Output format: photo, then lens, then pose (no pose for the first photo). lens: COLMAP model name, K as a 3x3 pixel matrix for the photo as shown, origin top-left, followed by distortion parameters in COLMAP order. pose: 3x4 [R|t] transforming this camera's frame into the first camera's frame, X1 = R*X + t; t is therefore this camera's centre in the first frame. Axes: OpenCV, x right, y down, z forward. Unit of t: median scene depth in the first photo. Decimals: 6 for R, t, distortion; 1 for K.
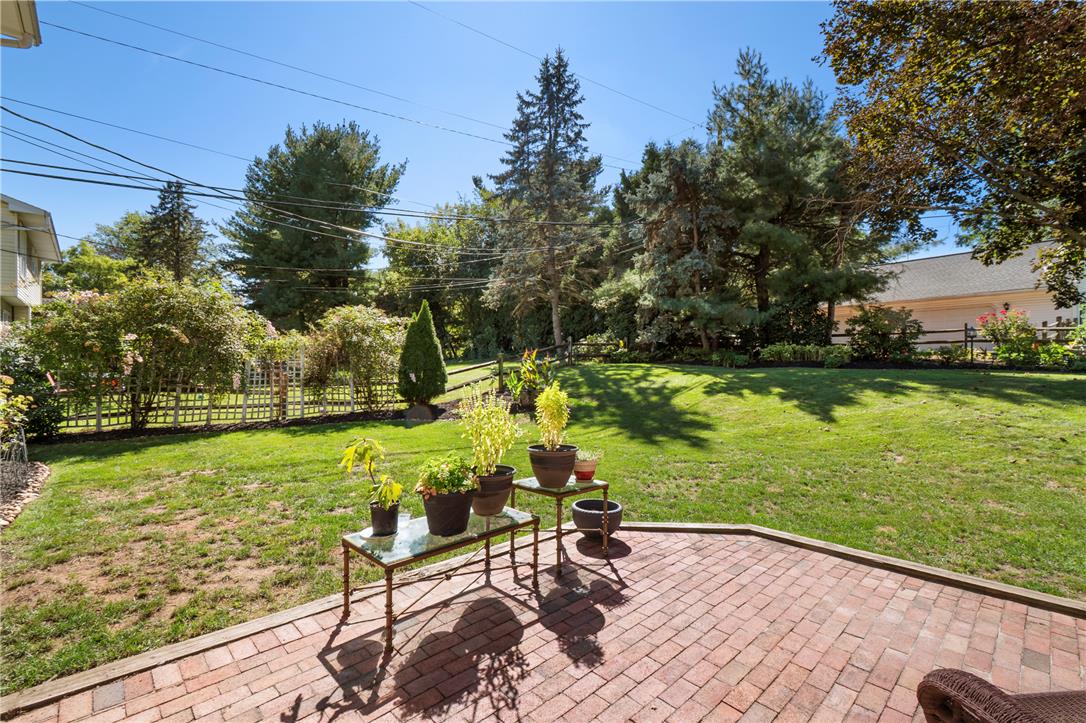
lens RADIAL K [[478.0, 0, 543.0], [0, 478.0, 361.5], [0, 0, 1]] dist [0.000189, 0.000018]
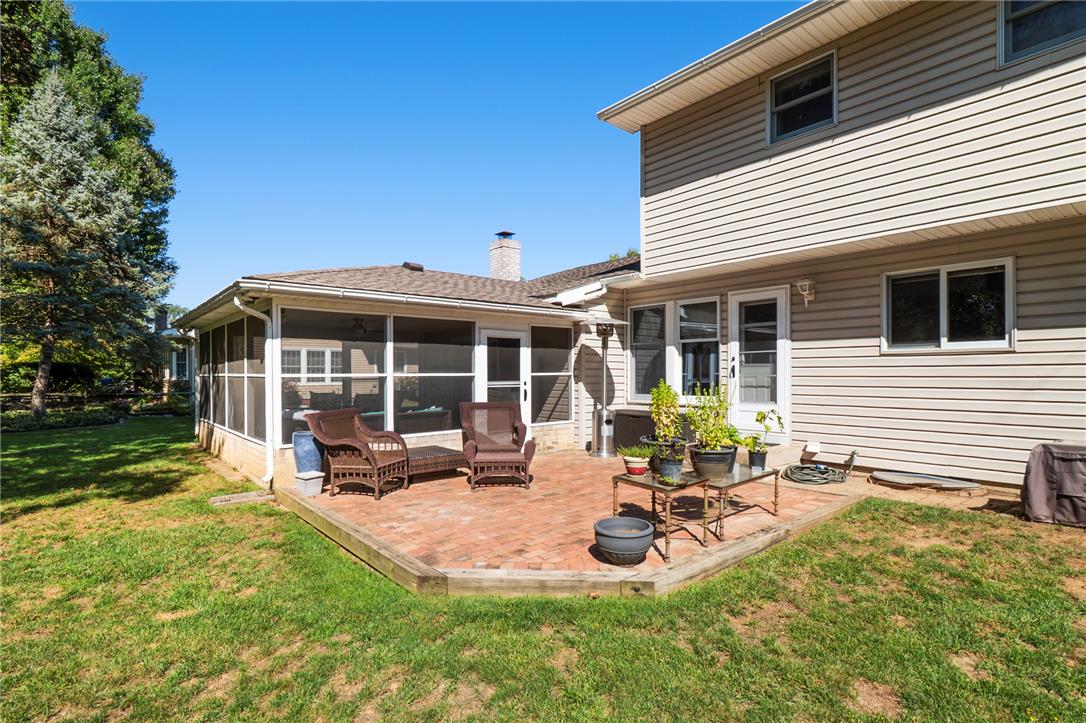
lens RADIAL K [[508.4, 0, 543.0], [0, 508.4, 379.5], [0, 0, 1]] dist [0.000813, 0.000156]
pose [[-0.999435, 0.003505, 0.033428, 0.321599], [0.003716, 0.999974, 0.006259, 0.048041], [-0.033405, 0.006380, -0.999422, 2.720336]]
